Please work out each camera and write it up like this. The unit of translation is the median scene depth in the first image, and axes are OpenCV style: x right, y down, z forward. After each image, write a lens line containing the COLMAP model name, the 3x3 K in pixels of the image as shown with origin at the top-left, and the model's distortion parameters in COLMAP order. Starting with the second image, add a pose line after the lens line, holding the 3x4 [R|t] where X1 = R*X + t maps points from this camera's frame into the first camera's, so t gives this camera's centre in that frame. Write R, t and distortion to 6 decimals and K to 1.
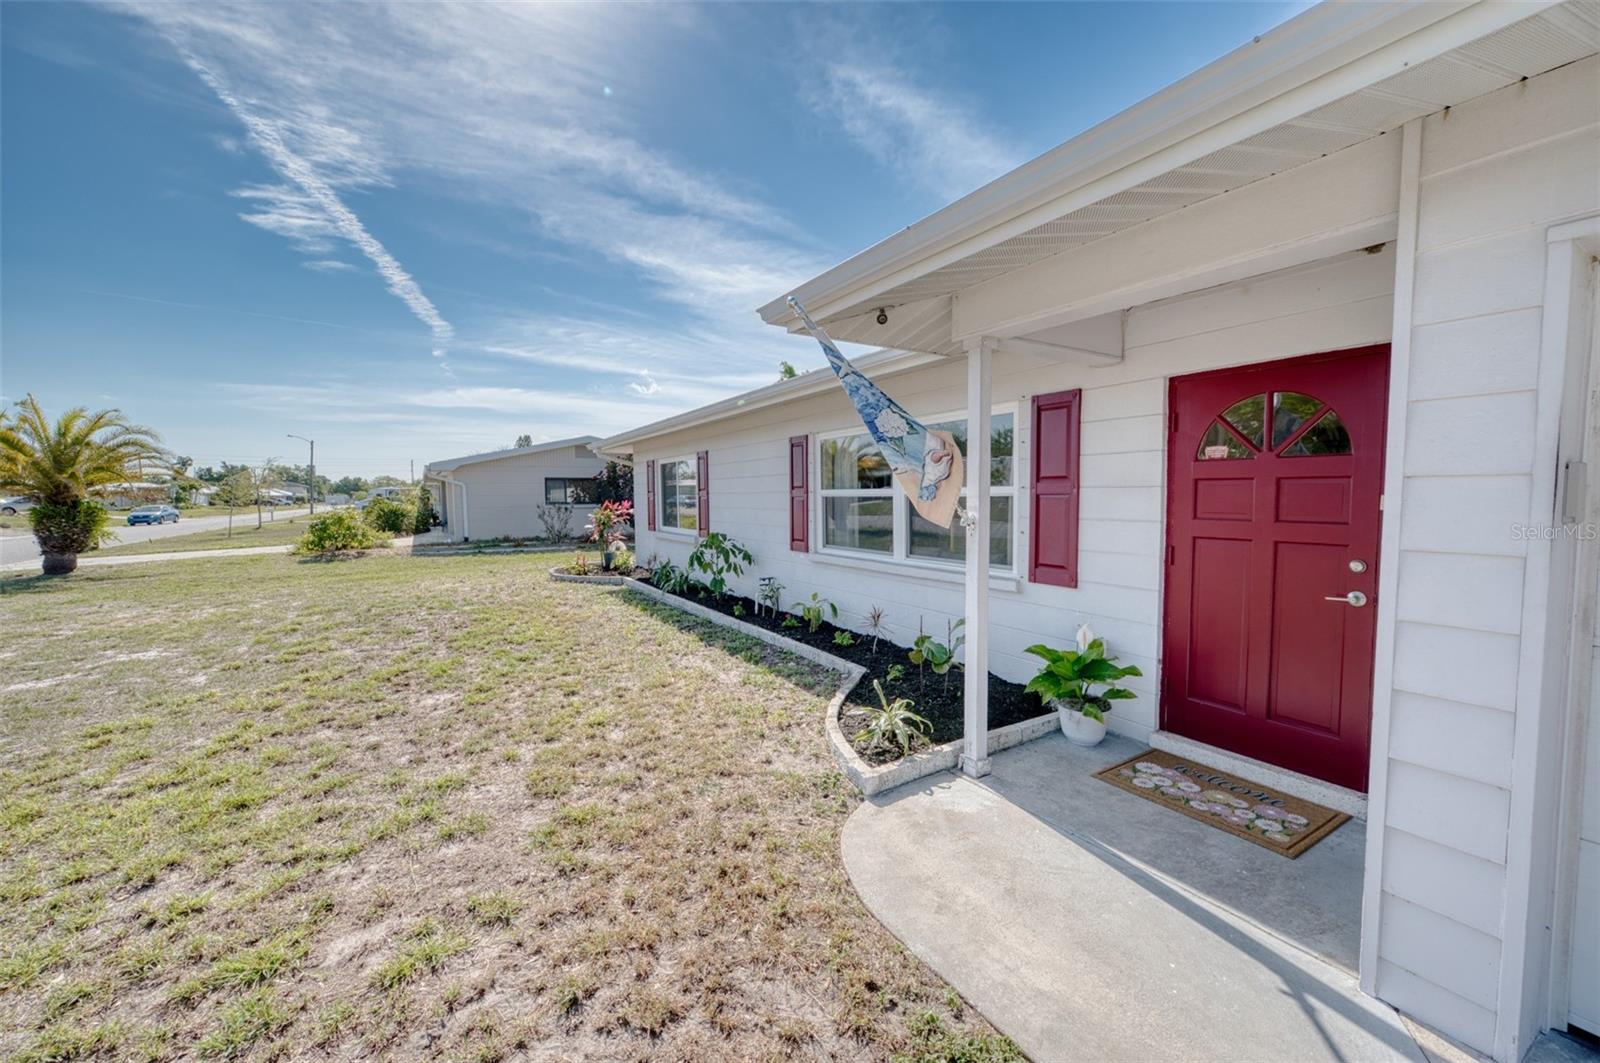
lens RADIAL K [[630.0, 0, 796.8], [0, 630.0, 531.3], [0, 0, 1]] dist [-0.009661, 0.004579]
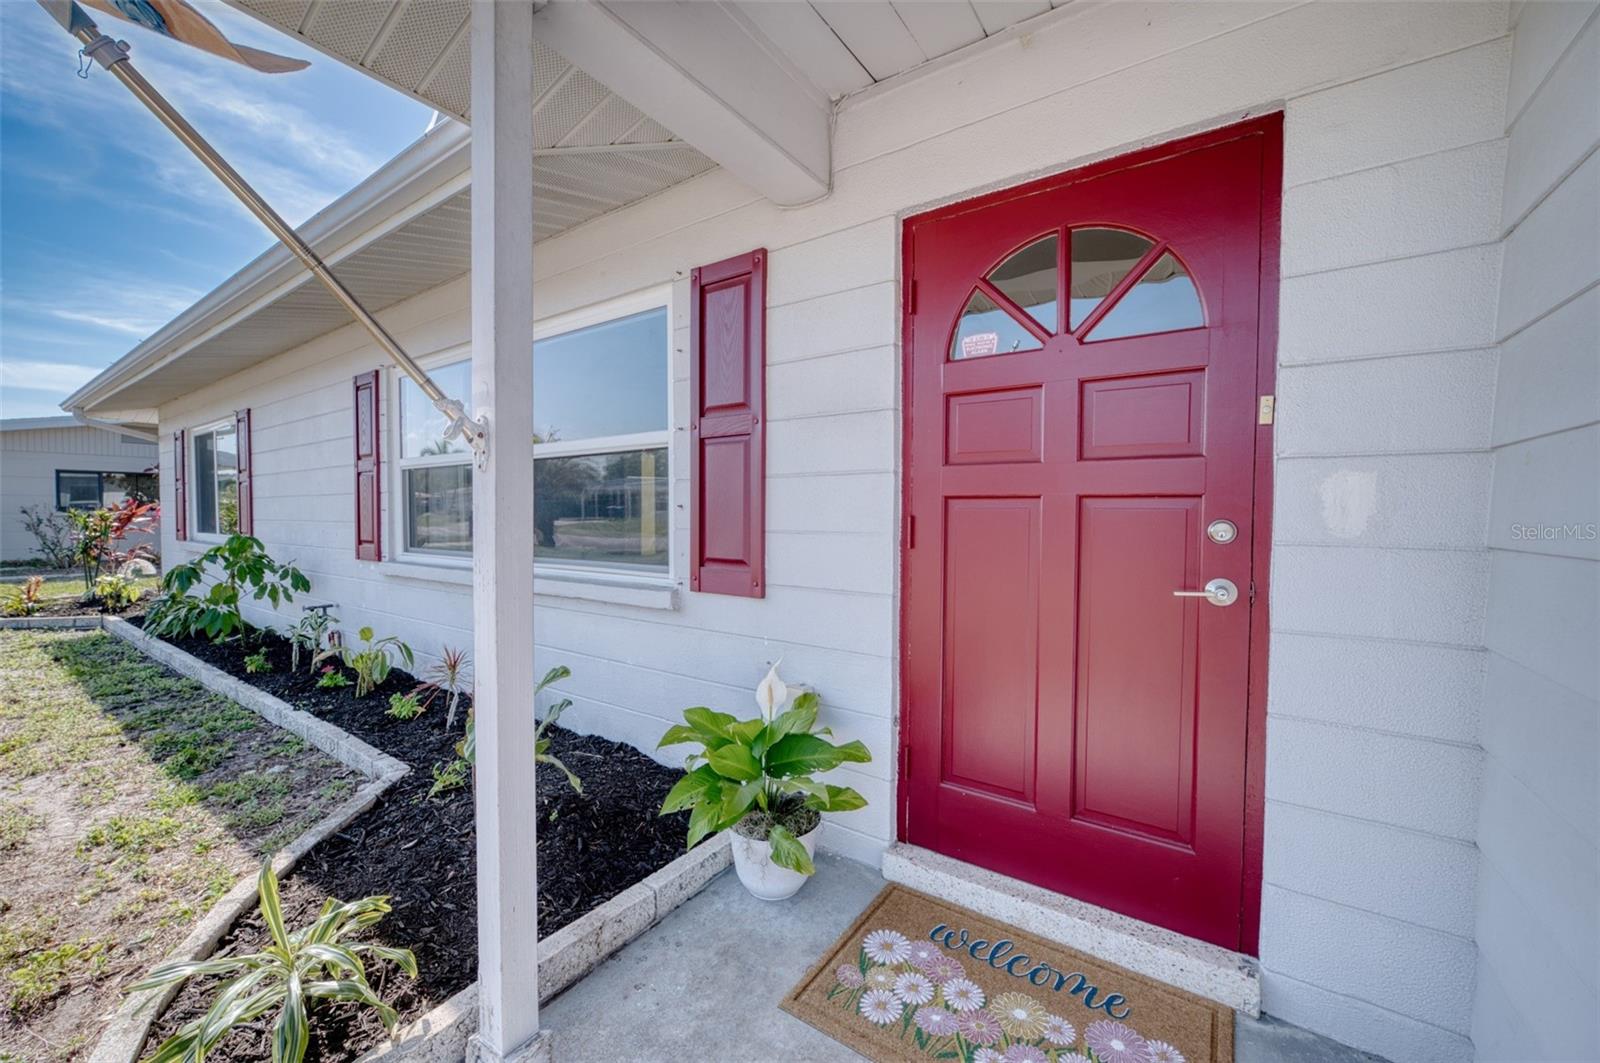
lens RADIAL K [[630.0, 0, 796.8], [0, 630.0, 531.3], [0, 0, 1]] dist [-0.009661, 0.004579]
pose [[0.915196, -0.001689, 0.403005, 0.245567], [0.014311, 0.999497, -0.028310, 0.047248], [-0.402754, 0.031676, 0.914760, 0.469836]]
